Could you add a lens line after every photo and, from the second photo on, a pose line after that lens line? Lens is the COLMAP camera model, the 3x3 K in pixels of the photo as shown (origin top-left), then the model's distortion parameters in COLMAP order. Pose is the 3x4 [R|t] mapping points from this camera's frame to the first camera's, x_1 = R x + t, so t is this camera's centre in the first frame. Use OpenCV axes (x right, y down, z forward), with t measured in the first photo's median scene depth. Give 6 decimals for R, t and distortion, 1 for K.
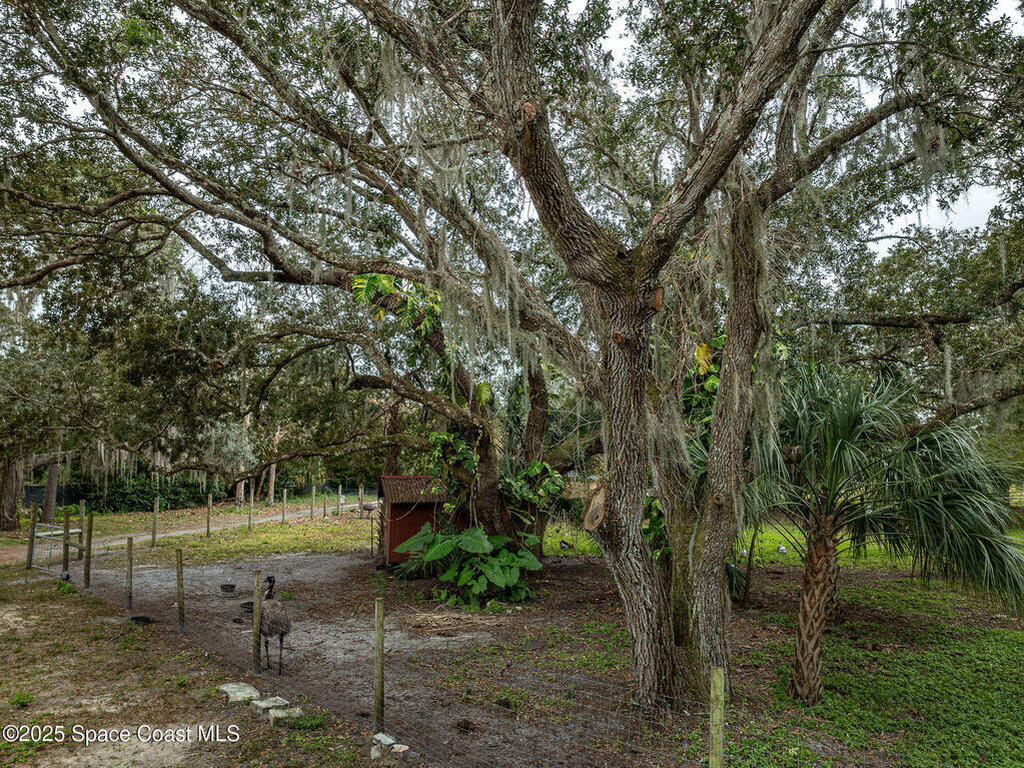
lens RADIAL K [[708.9, 0, 512.0], [0, 708.9, 384.0], [0, 0, 1]] dist [-0.009885, 0.001267]
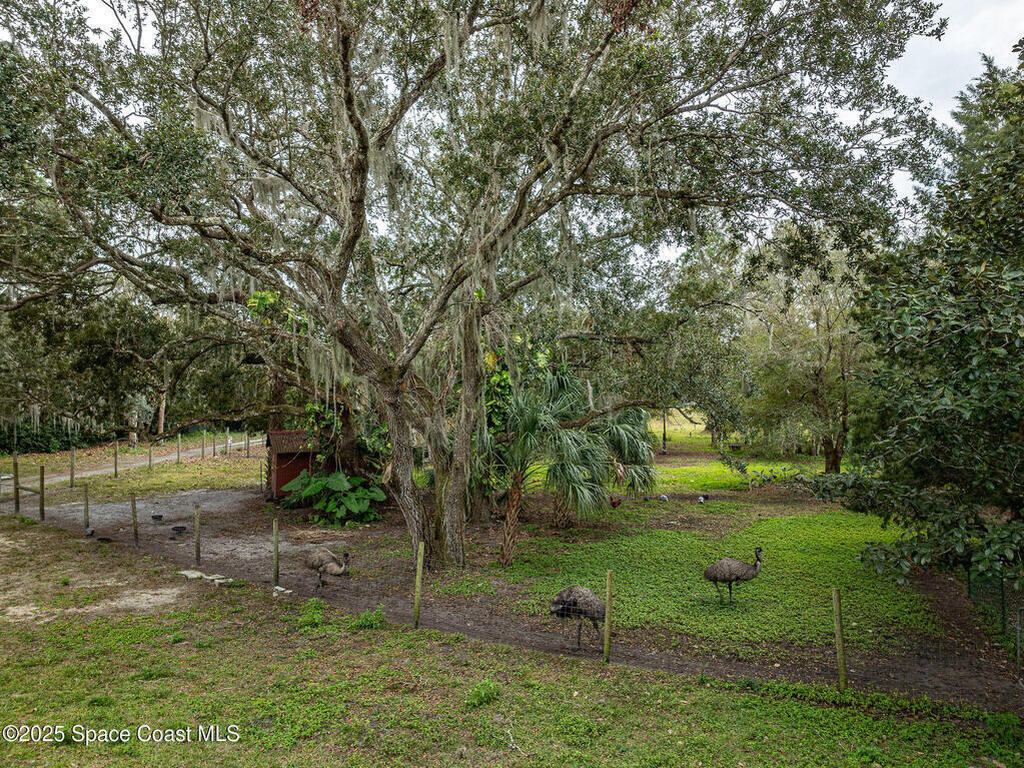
lens RADIAL K [[708.9, 0, 512.0], [0, 708.9, 384.0], [0, 0, 1]] dist [-0.009885, 0.001267]
pose [[0.987246, 0.005129, 0.159122, 0.067782], [-0.021240, 0.994789, 0.099716, -0.131710], [-0.157781, -0.101824, 0.982210, -0.467024]]
